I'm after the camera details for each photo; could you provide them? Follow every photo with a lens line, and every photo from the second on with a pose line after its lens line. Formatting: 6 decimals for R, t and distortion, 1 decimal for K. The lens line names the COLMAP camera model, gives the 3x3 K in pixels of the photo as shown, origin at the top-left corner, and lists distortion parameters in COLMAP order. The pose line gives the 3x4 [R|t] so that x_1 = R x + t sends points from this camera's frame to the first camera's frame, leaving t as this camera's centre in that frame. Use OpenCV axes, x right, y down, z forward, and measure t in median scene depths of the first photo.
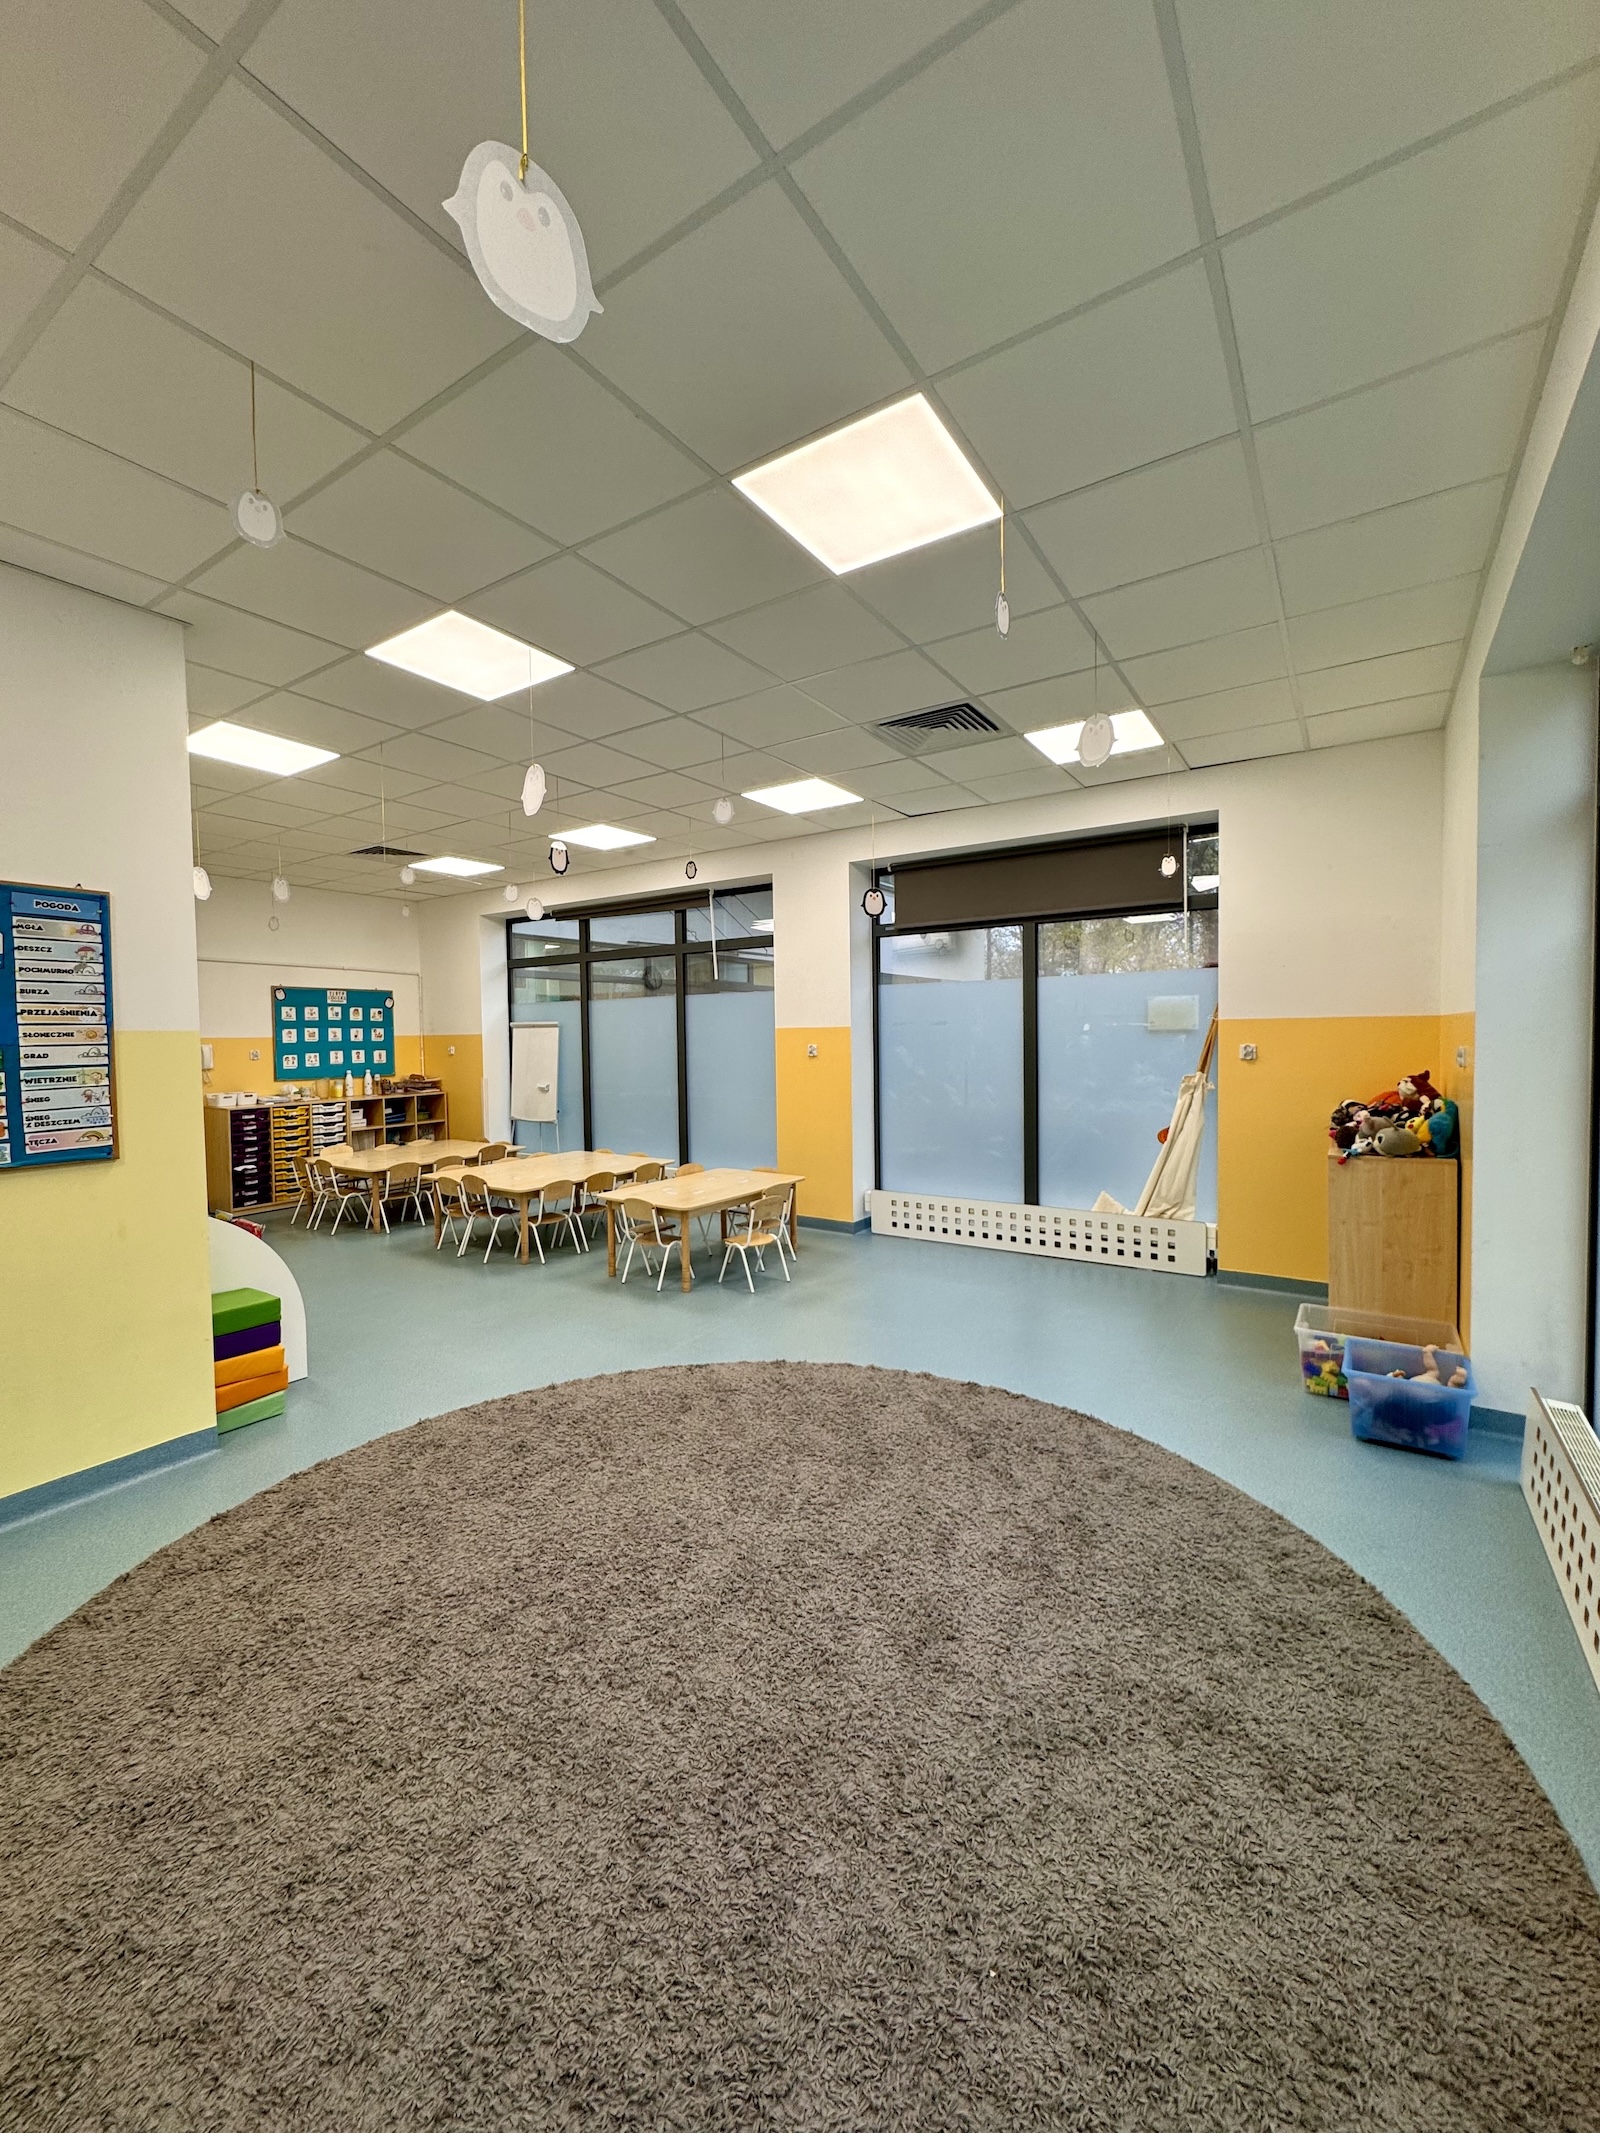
lens RADIAL K [[847.4, 0, 801.1], [0, 847.4, 1071.6], [0, 0, 1]] dist [-0.001532, -0.000333]
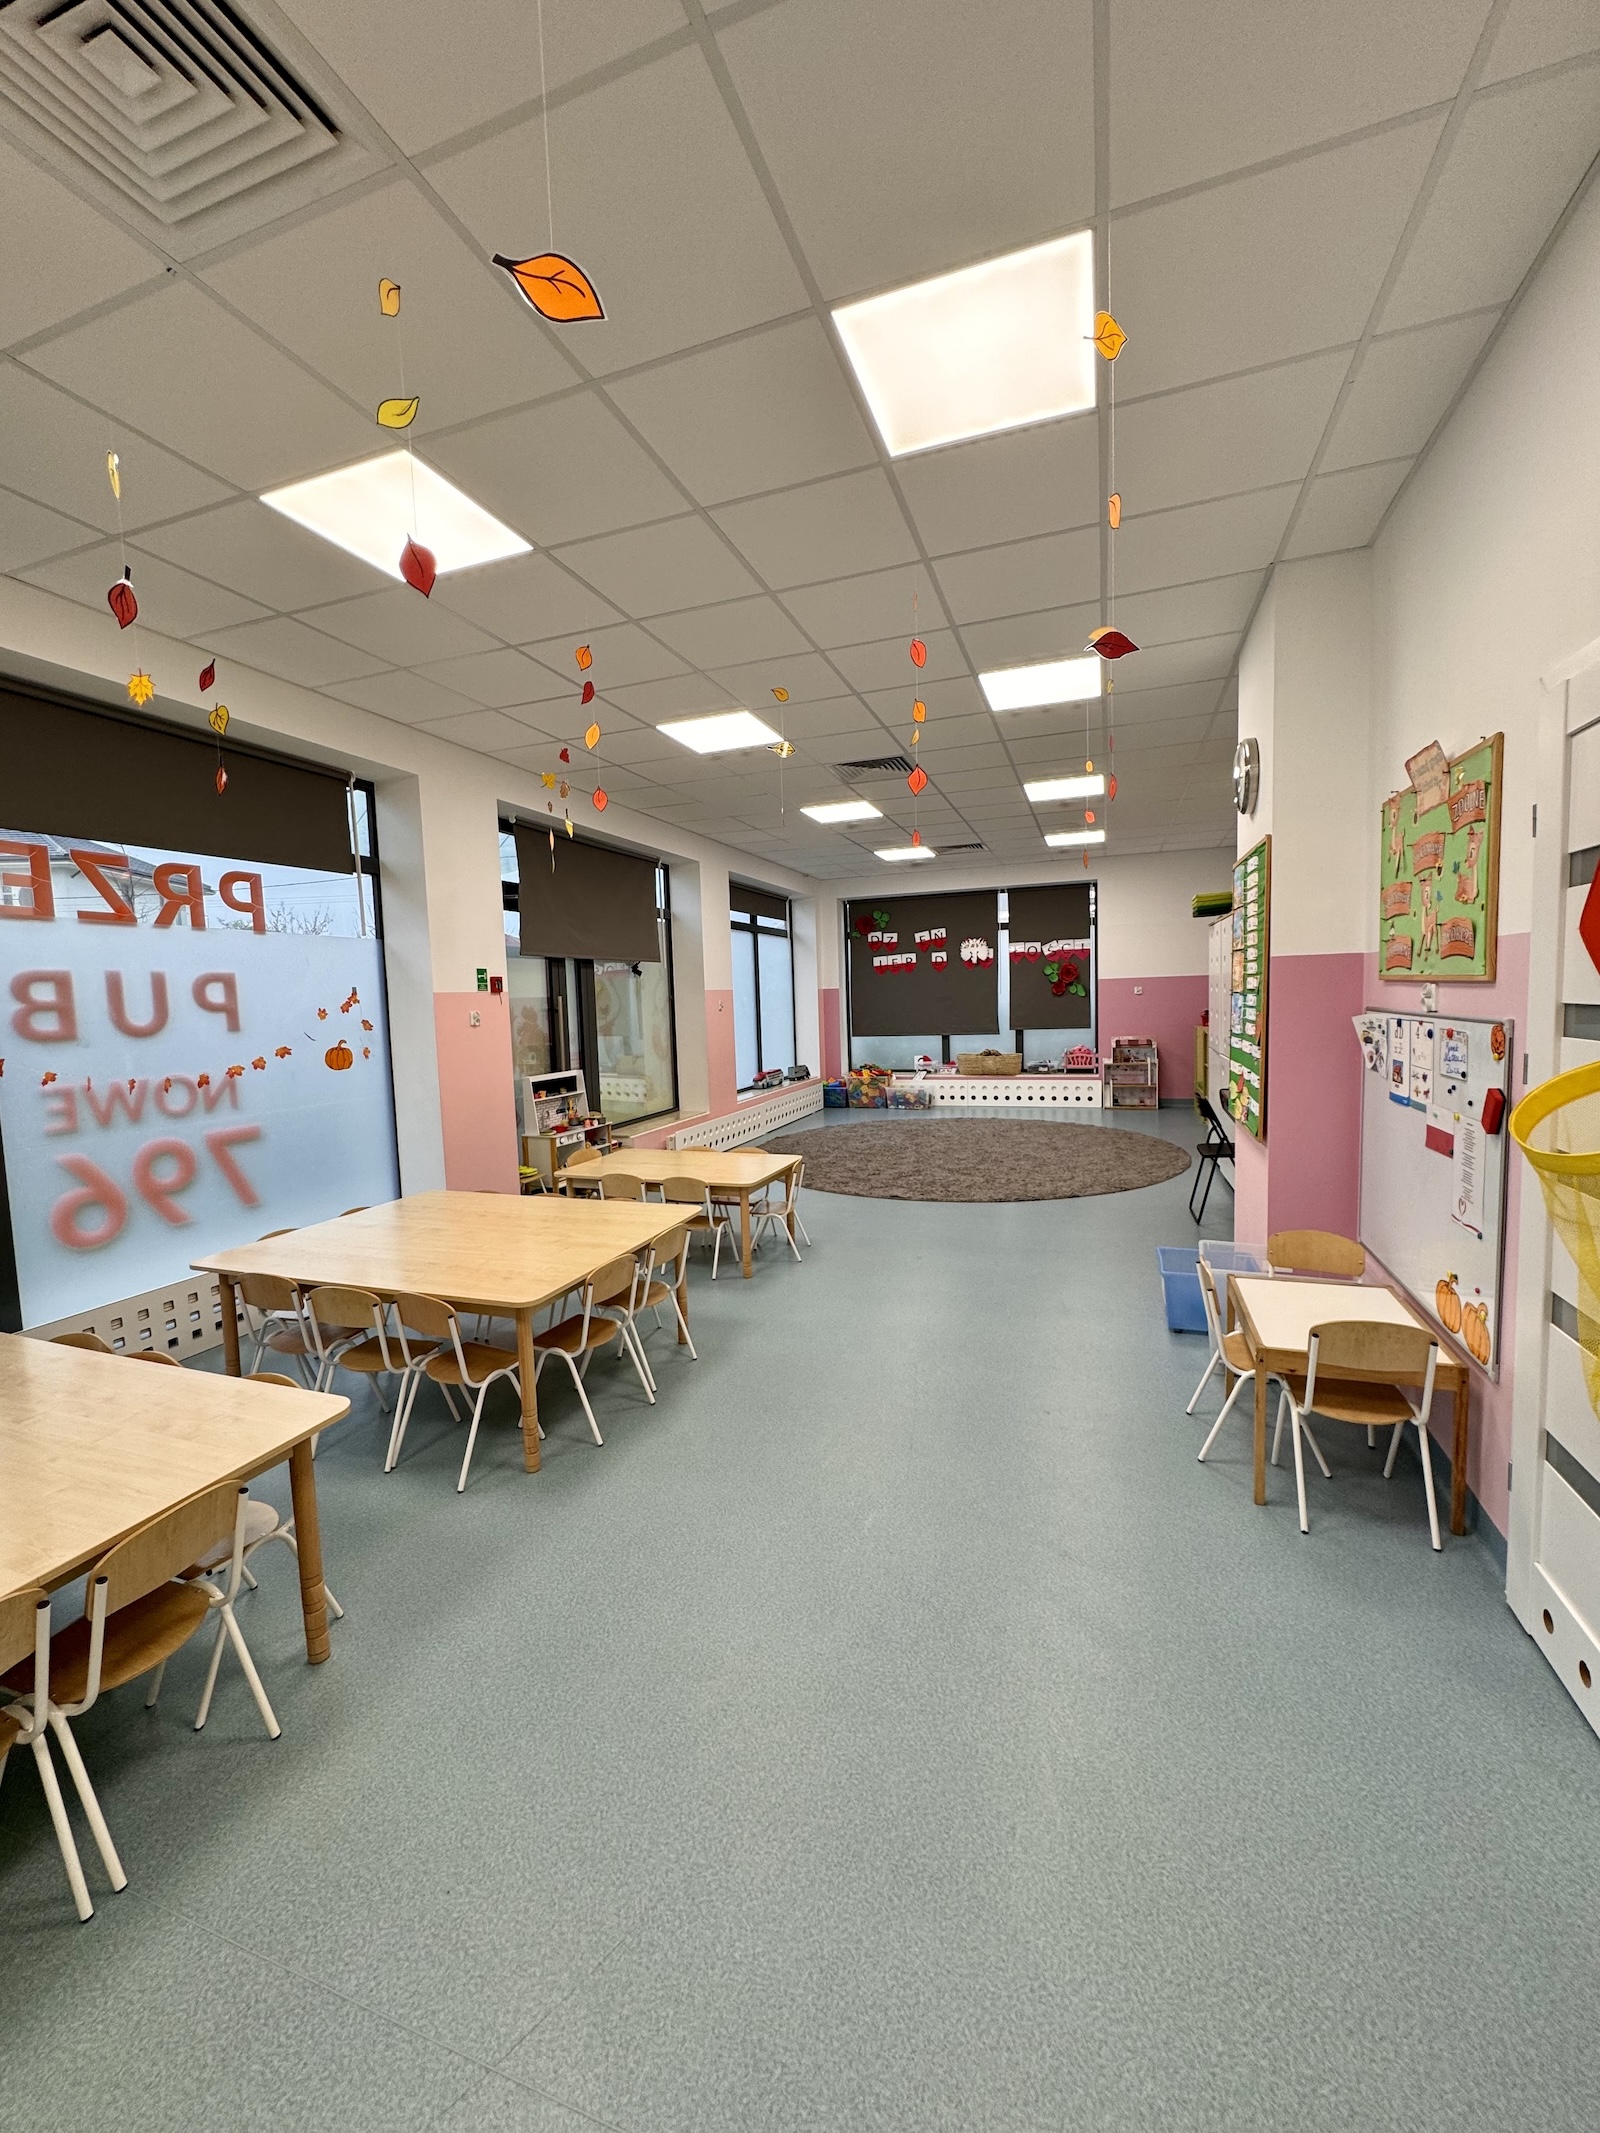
lens RADIAL K [[847.4, 0, 801.4], [0, 847.4, 1063.8], [0, 0, 1]] dist [-0.001532, -0.000333]
pose [[0.969110, -0.043118, 0.242831, -0.300723], [0.035884, 0.998773, 0.034138, 0.012479], [-0.244005, -0.024369, 0.969468, 0.148979]]
